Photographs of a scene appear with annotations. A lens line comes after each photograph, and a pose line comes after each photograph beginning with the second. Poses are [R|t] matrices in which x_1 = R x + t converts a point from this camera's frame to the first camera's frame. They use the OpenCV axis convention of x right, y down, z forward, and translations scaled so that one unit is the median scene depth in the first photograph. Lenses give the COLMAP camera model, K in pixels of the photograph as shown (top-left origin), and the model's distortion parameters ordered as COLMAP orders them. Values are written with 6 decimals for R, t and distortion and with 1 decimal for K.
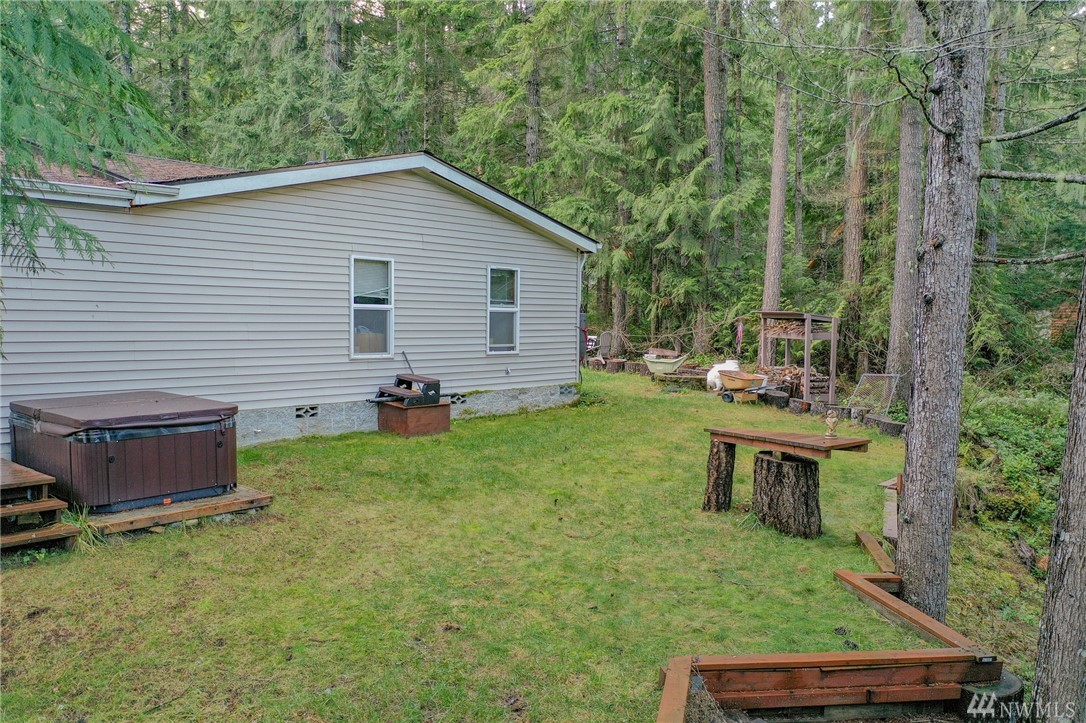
lens RADIAL K [[851.4, 0, 542.0], [0, 851.4, 365.1], [0, 0, 1]] dist [-0.010871, 0.004475]
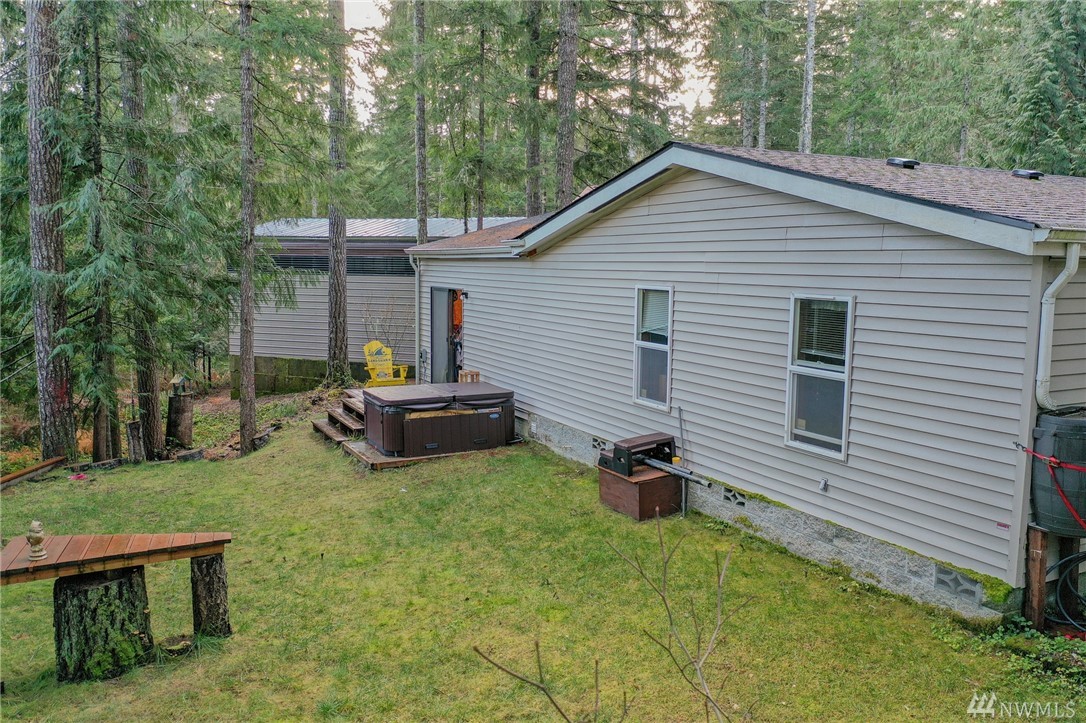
lens RADIAL K [[851.4, 0, 544.2], [0, 851.4, 359.4], [0, 0, 1]] dist [-0.010871, 0.004475]
pose [[-0.366804, 0.096170, -0.925314, 0.531989], [-0.057885, 0.990356, 0.125876, -0.133866], [0.928495, 0.099733, -0.357700, 1.043093]]
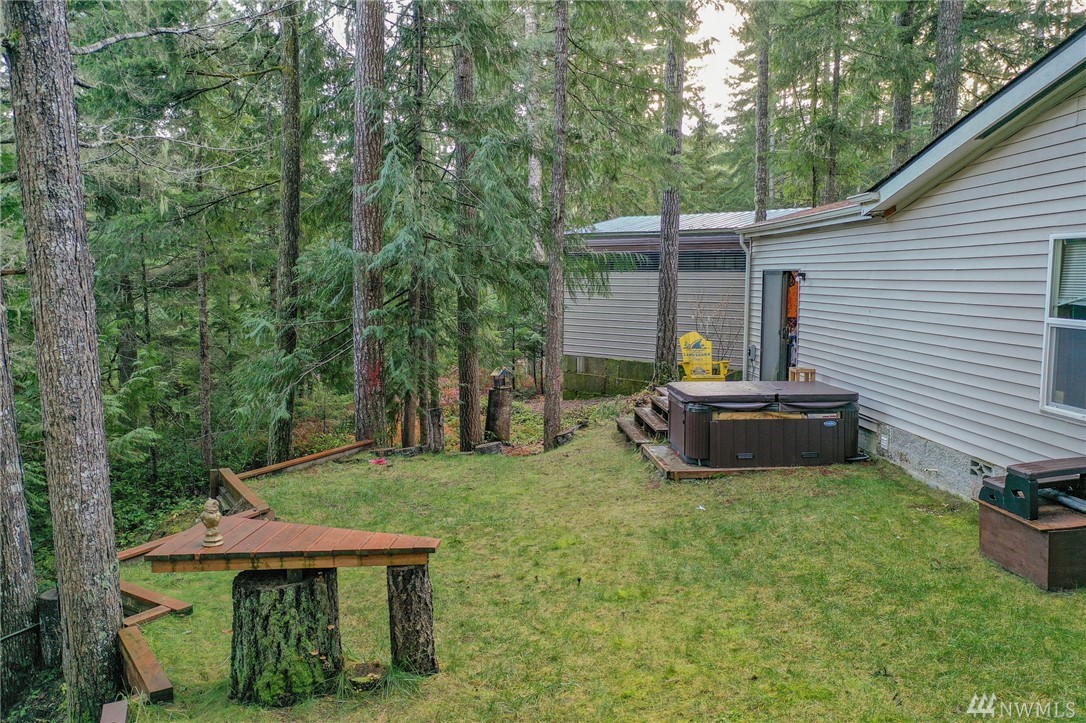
lens RADIAL K [[851.4, 0, 543.3], [0, 851.4, 363.1], [0, 0, 1]] dist [-0.010871, 0.004475]
pose [[-0.709394, 0.064357, -0.701868, 0.370392], [-0.040190, 0.990508, 0.131445, -0.088019], [0.703665, 0.121454, -0.700074, 0.992153]]
